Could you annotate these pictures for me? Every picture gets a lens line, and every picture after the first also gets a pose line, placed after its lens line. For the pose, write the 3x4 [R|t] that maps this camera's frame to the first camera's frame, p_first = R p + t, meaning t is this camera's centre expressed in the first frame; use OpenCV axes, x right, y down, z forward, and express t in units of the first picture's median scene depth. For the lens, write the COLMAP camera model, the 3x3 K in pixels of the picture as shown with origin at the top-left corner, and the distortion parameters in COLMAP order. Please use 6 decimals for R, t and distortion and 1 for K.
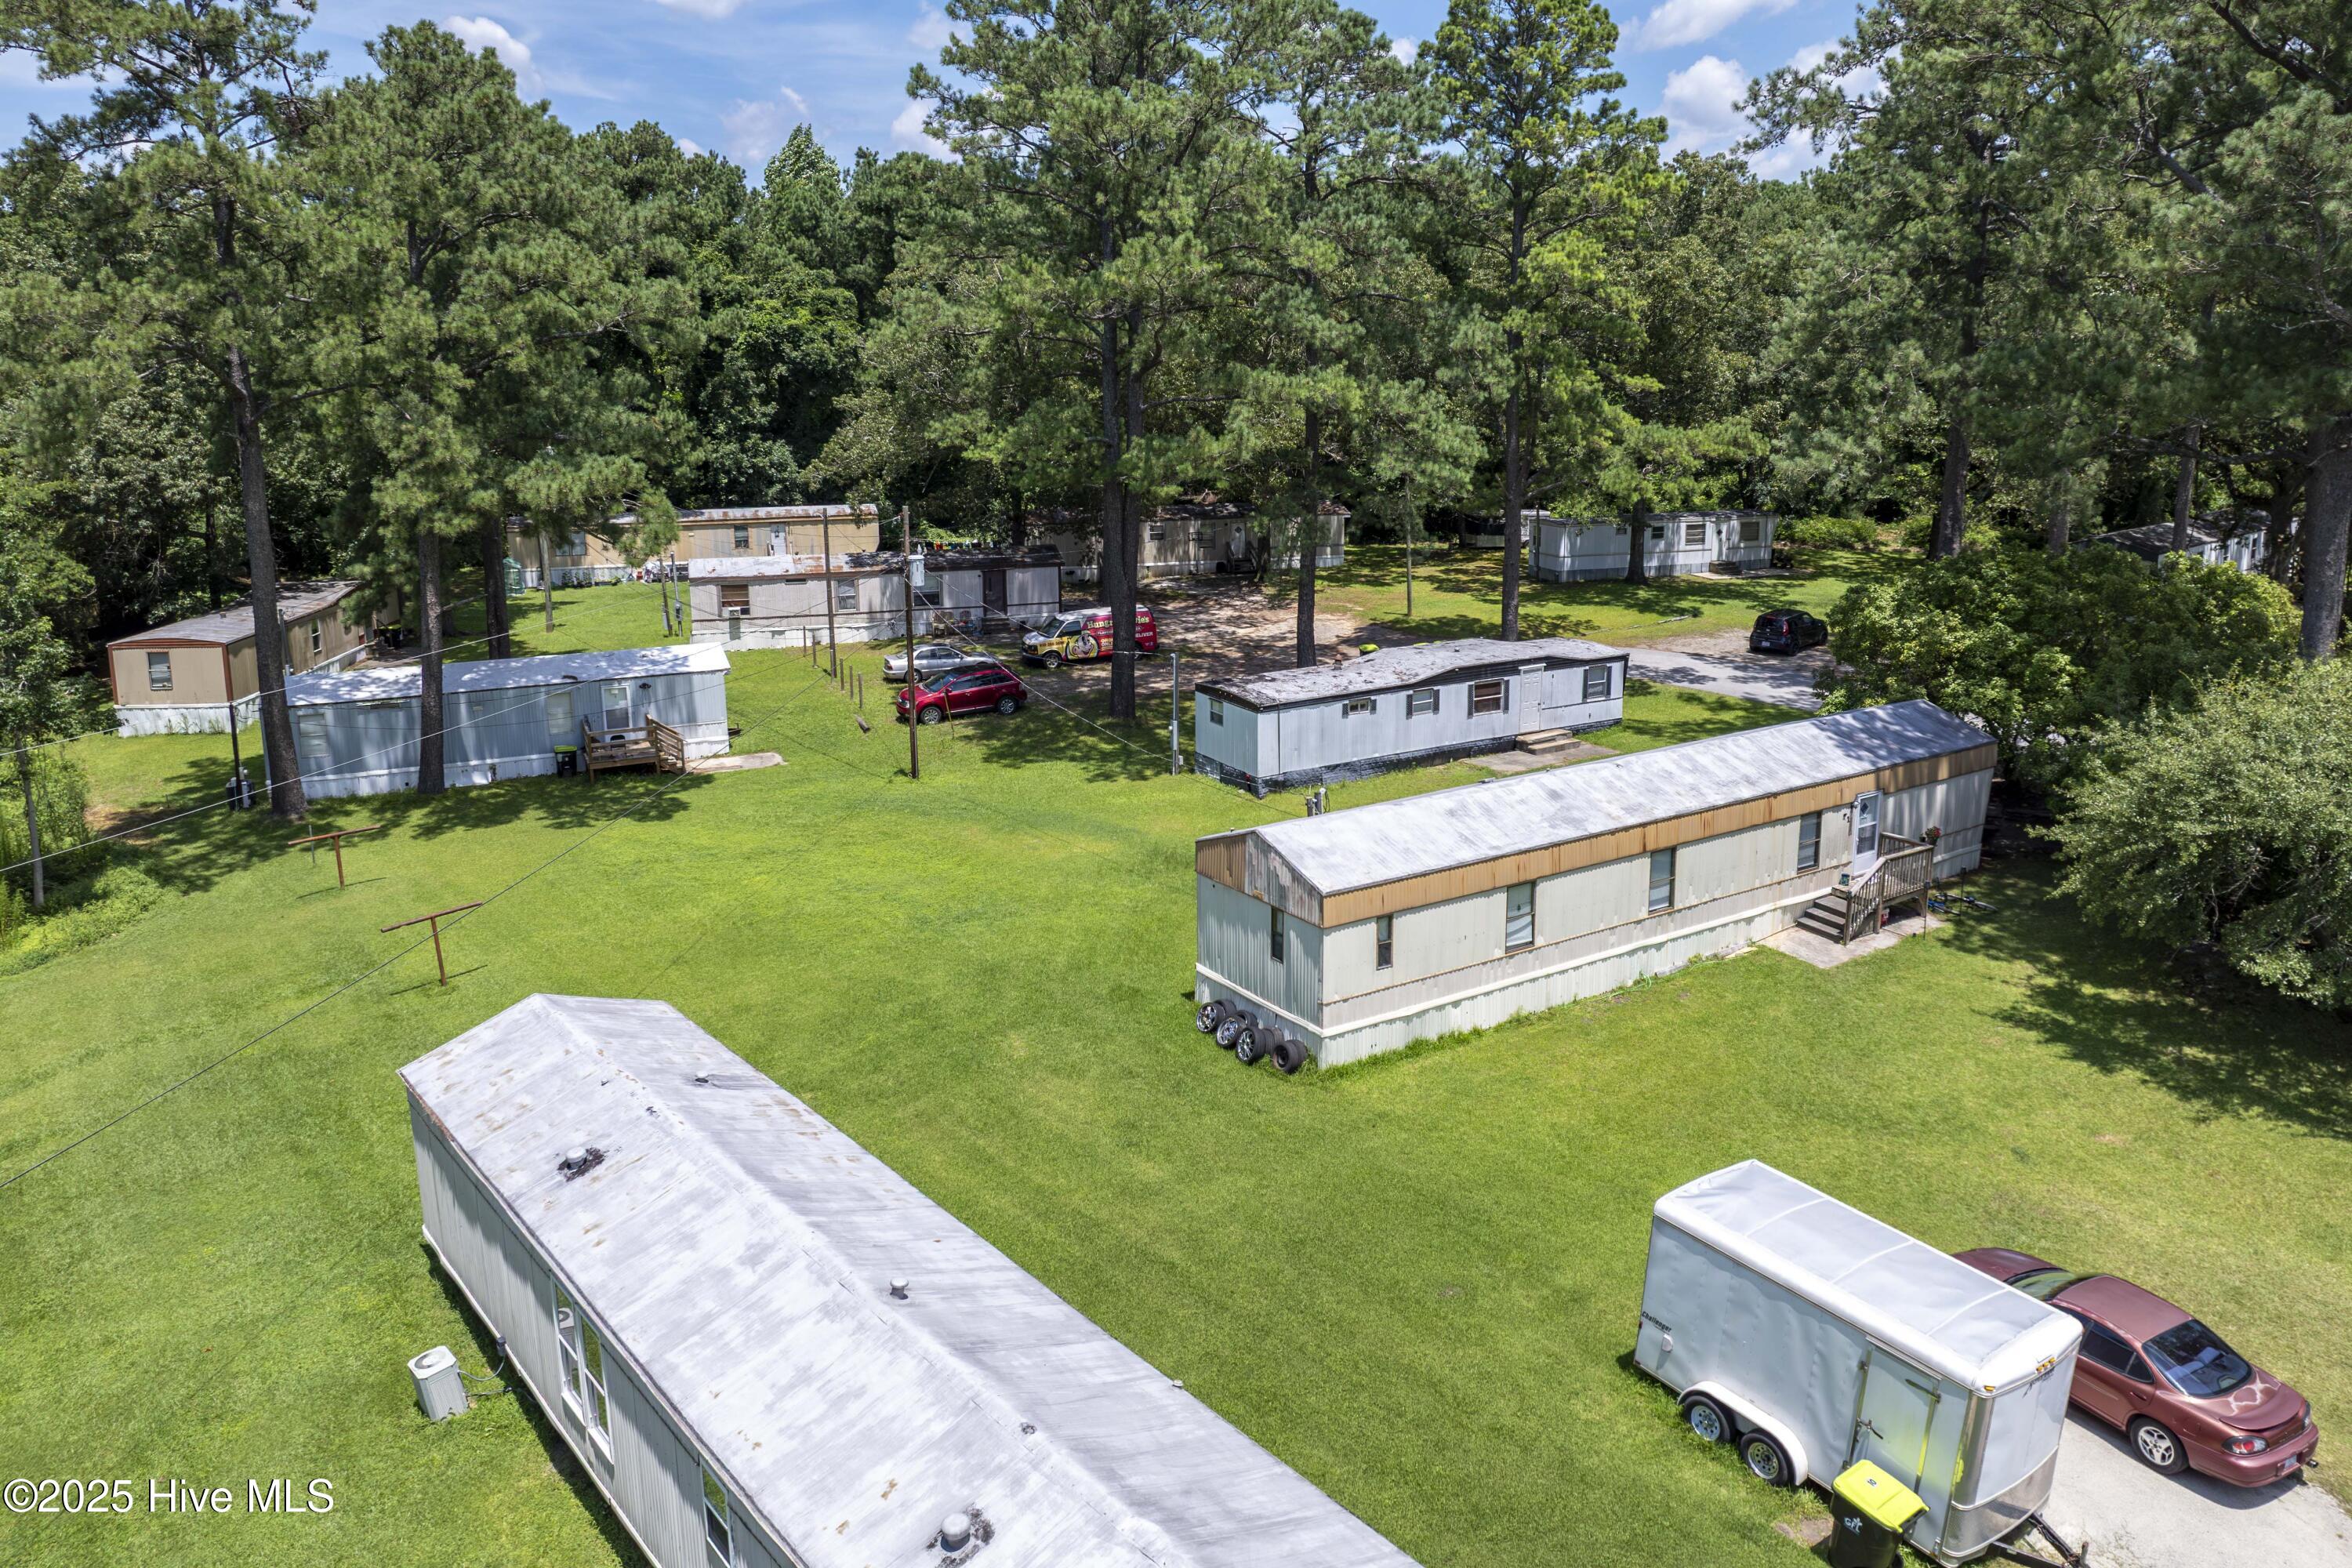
lens RADIAL K [[1649.9, 0, 1179.3], [0, 1649.9, 685.7], [0, 0, 1]] dist [-0.045514, 0.017459]
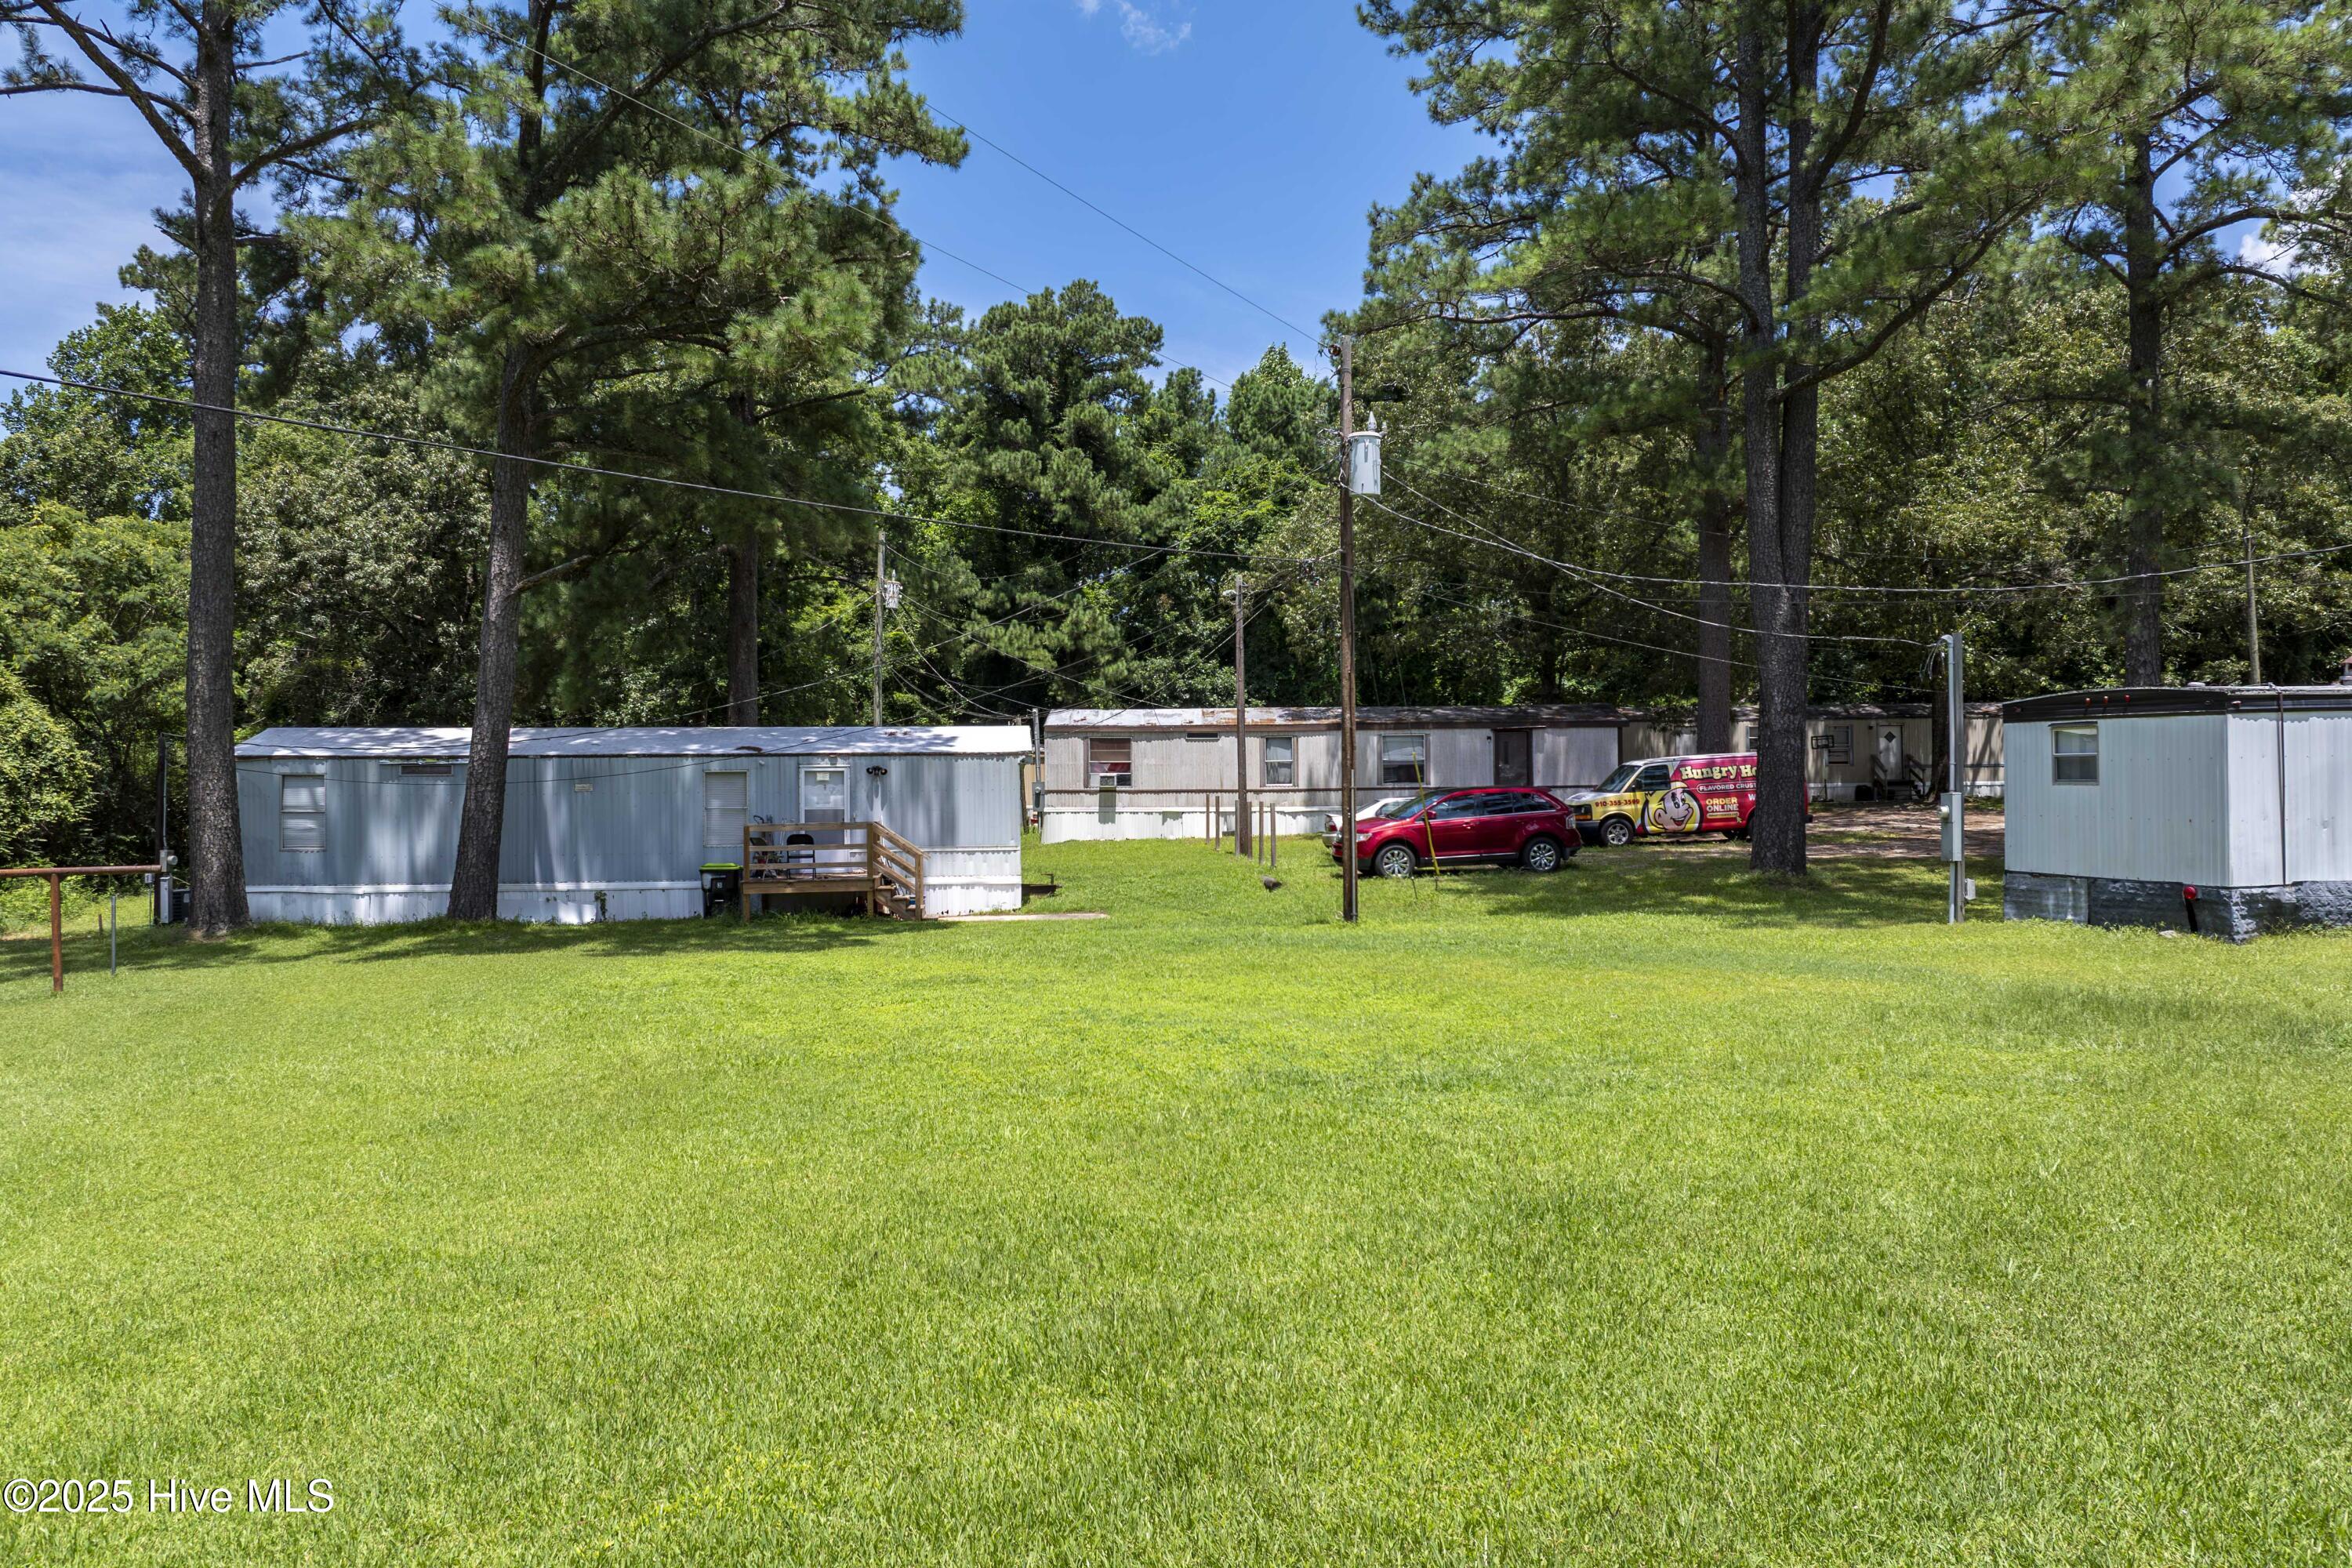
lens RADIAL K [[1659.2, 0, 1190.2], [0, 1659.2, 776.2], [0, 0, 1]] dist [-0.035231, -0.001162]
pose [[0.957321, -0.003205, -0.289010, -0.070459], [-0.056132, 0.978838, -0.196789, 0.115023], [0.283525, 0.204613, 0.936882, 0.558631]]
